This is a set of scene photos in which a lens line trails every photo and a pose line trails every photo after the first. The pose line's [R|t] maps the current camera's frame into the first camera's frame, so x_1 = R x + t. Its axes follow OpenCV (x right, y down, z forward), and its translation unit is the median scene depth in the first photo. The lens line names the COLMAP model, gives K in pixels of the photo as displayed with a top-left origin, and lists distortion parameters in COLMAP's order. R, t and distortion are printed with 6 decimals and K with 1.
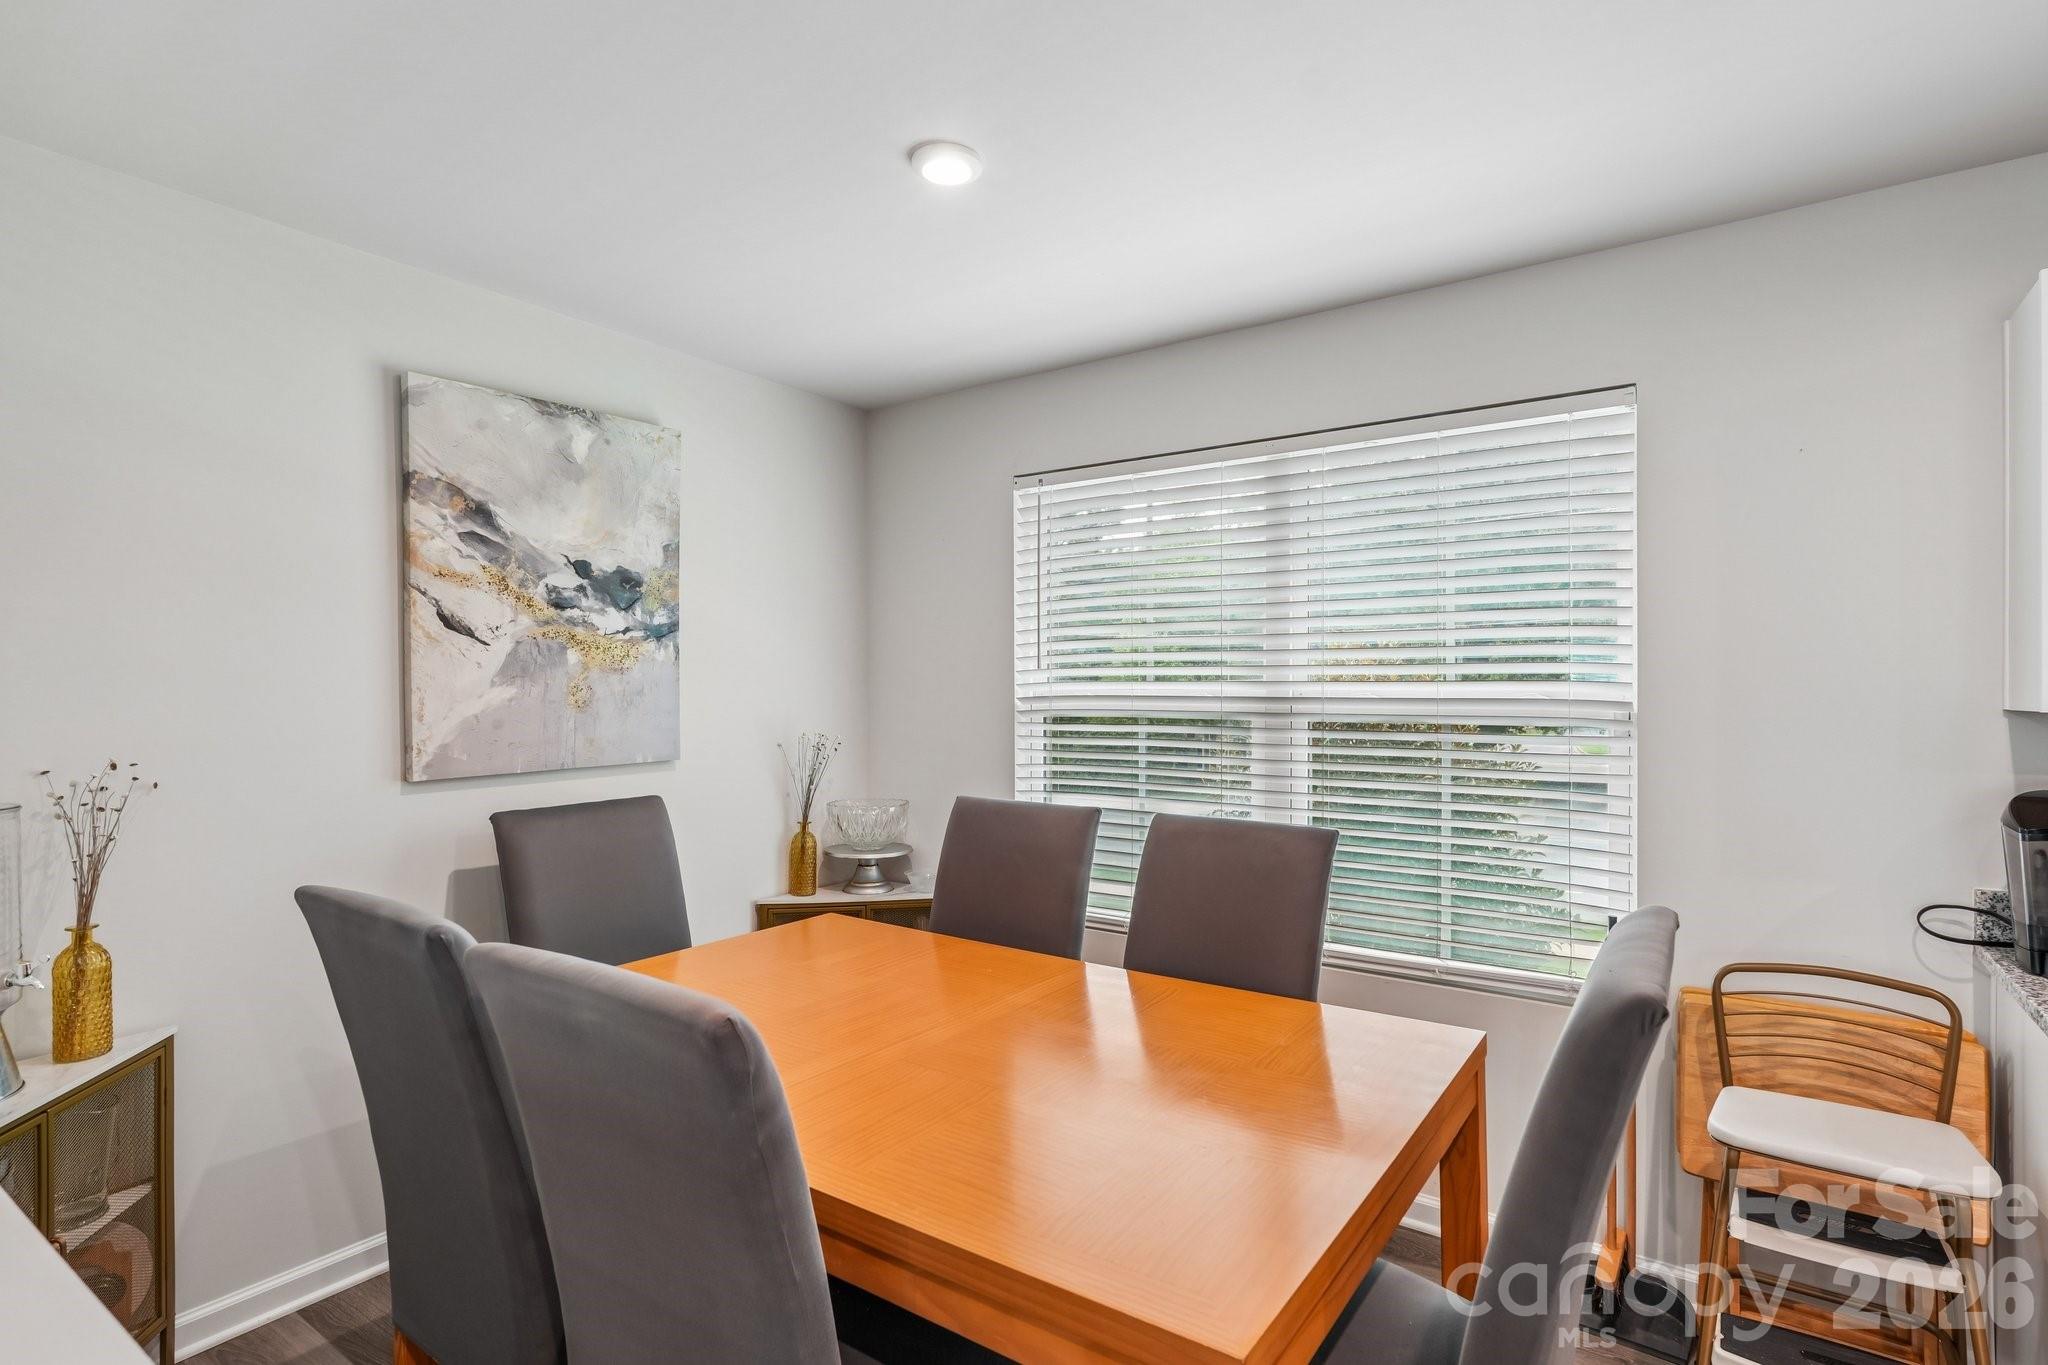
lens RADIAL K [[1009.2, 0, 1030.7], [0, 1009.2, 683.3], [0, 0, 1]] dist [0.002236, -0.000281]
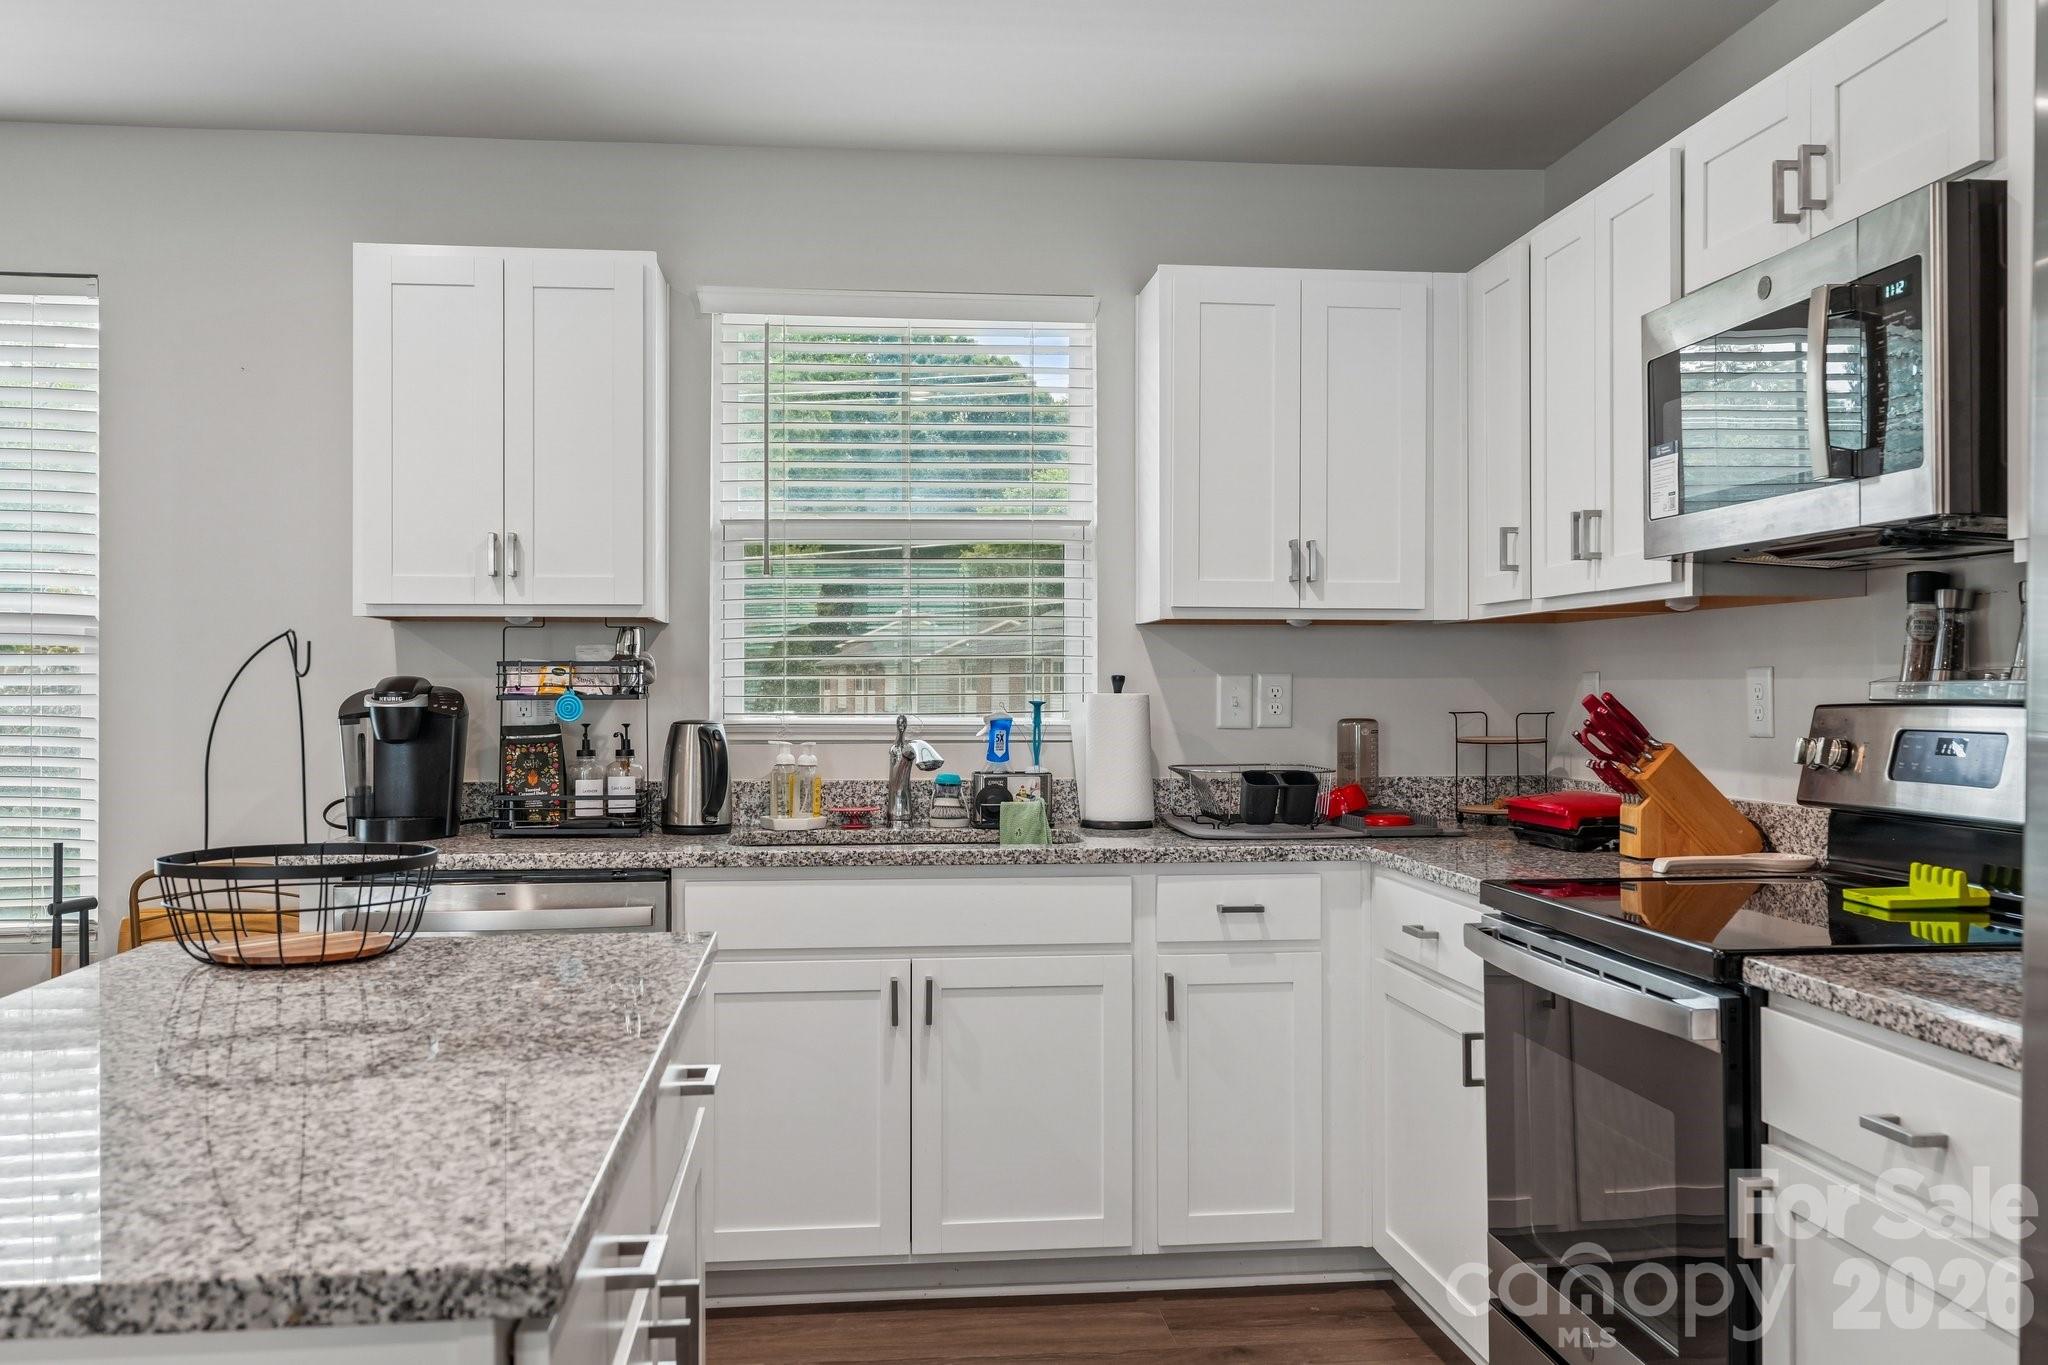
lens RADIAL K [[1726.4, 0, 1021.4], [0, 1726.4, 691.2], [0, 0, 1]] dist [0.007881, -0.000217]
pose [[0.751368, -0.001784, 0.659881, 0.246841], [-0.002842, 0.999978, 0.005940, 0.101571], [-0.659877, -0.006338, 0.751347, -1.019582]]
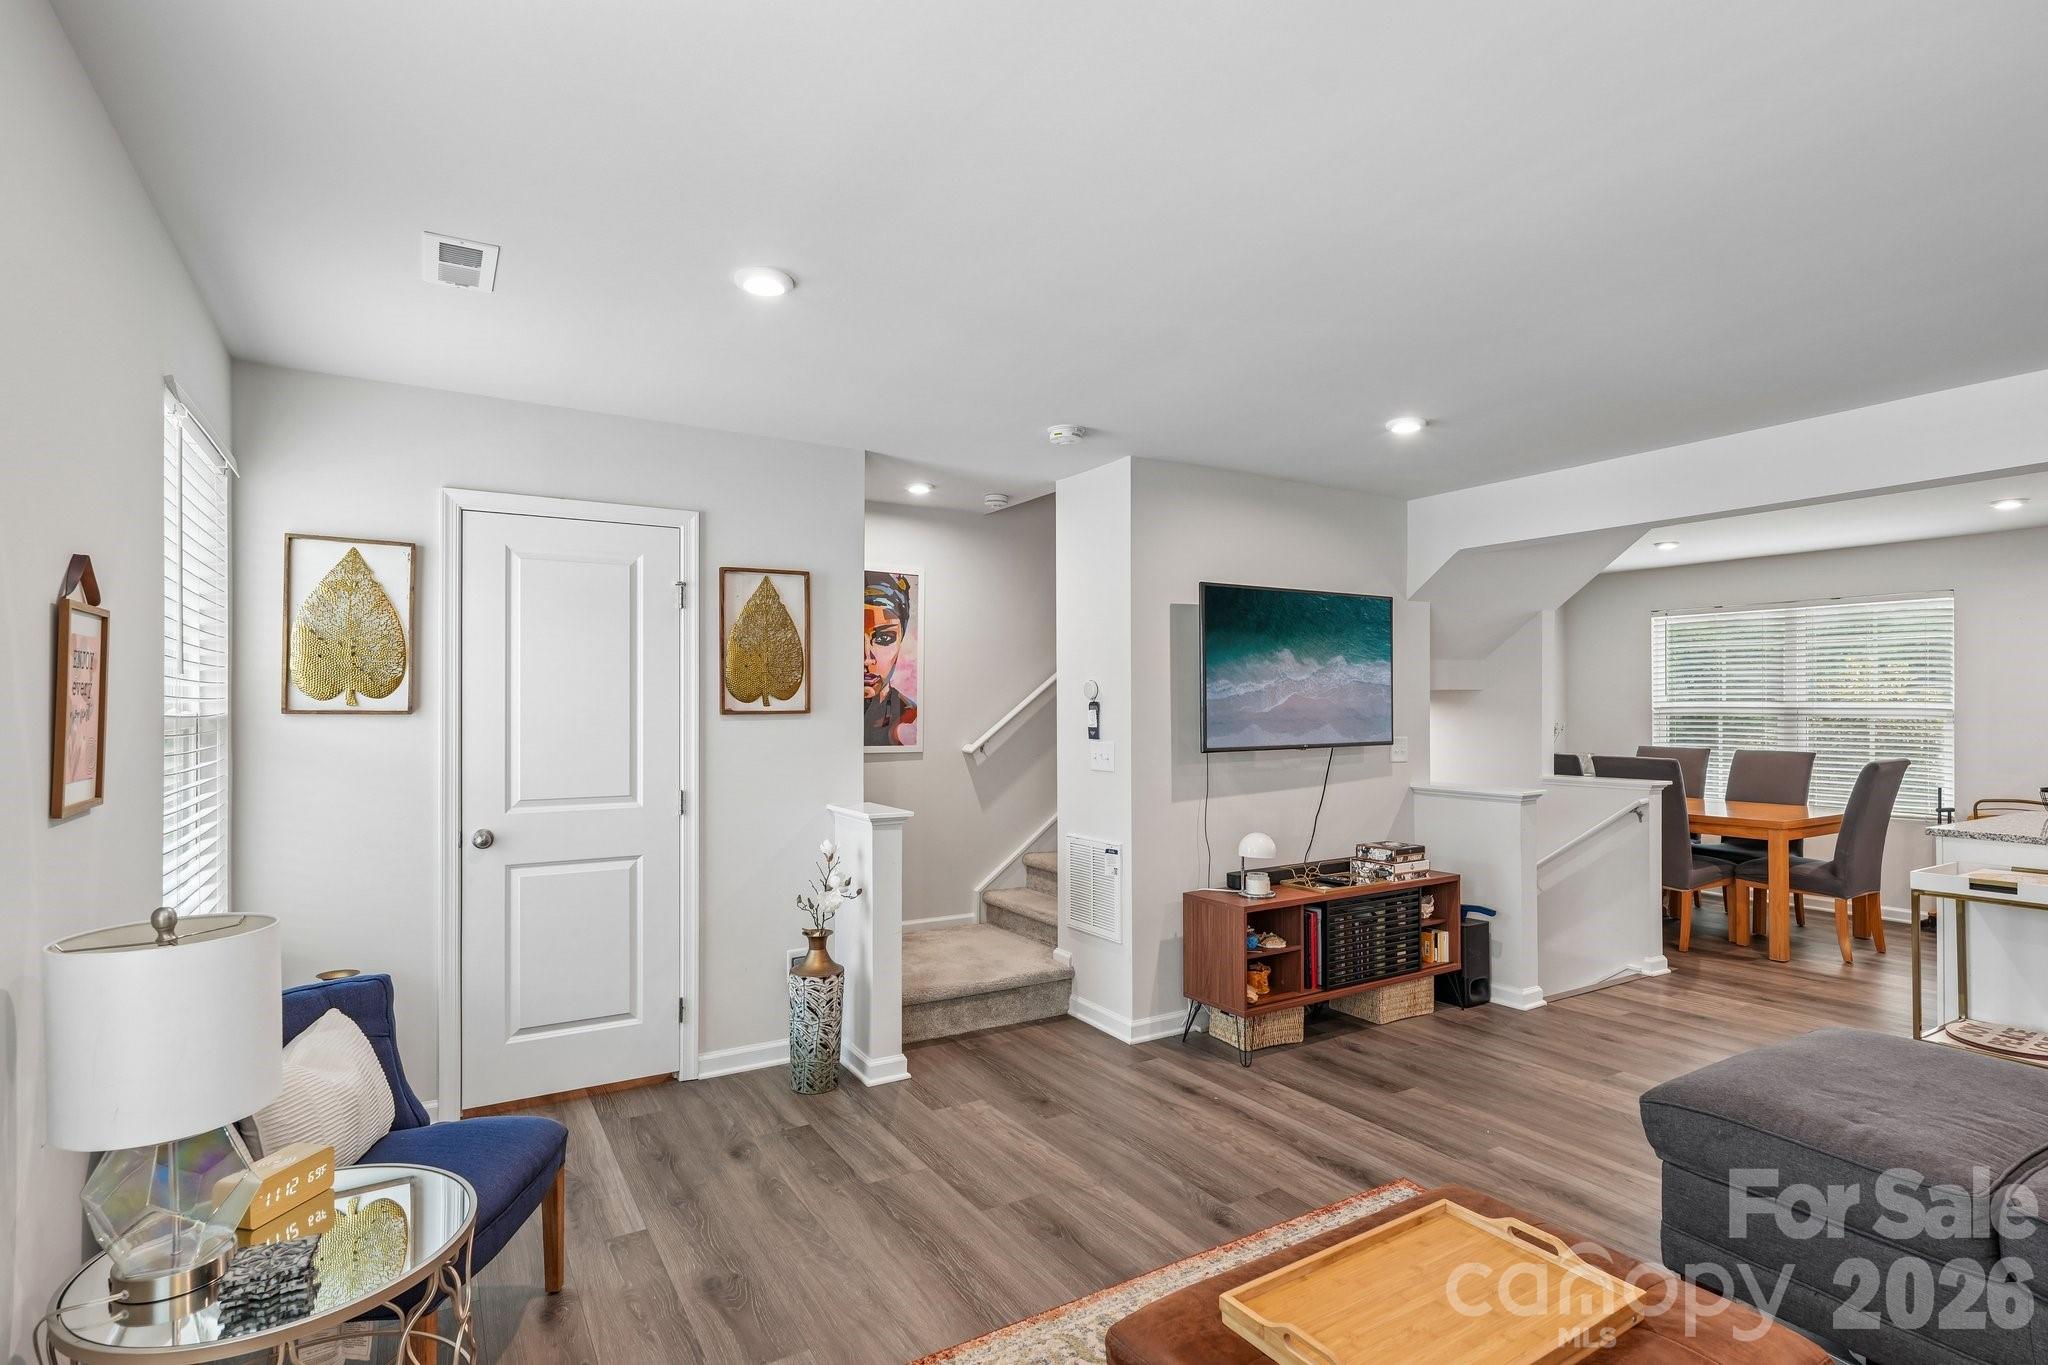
lens RADIAL K [[1009.2, 0, 1043.5], [0, 1009.2, 701.4], [0, 0, 1]] dist [0.002236, -0.000281]
pose [[0.920613, 0.003984, -0.390455, -0.762772], [-0.004588, 0.999989, -0.000614, 0.012965], [0.390448, 0.002357, 0.920622, -3.190605]]
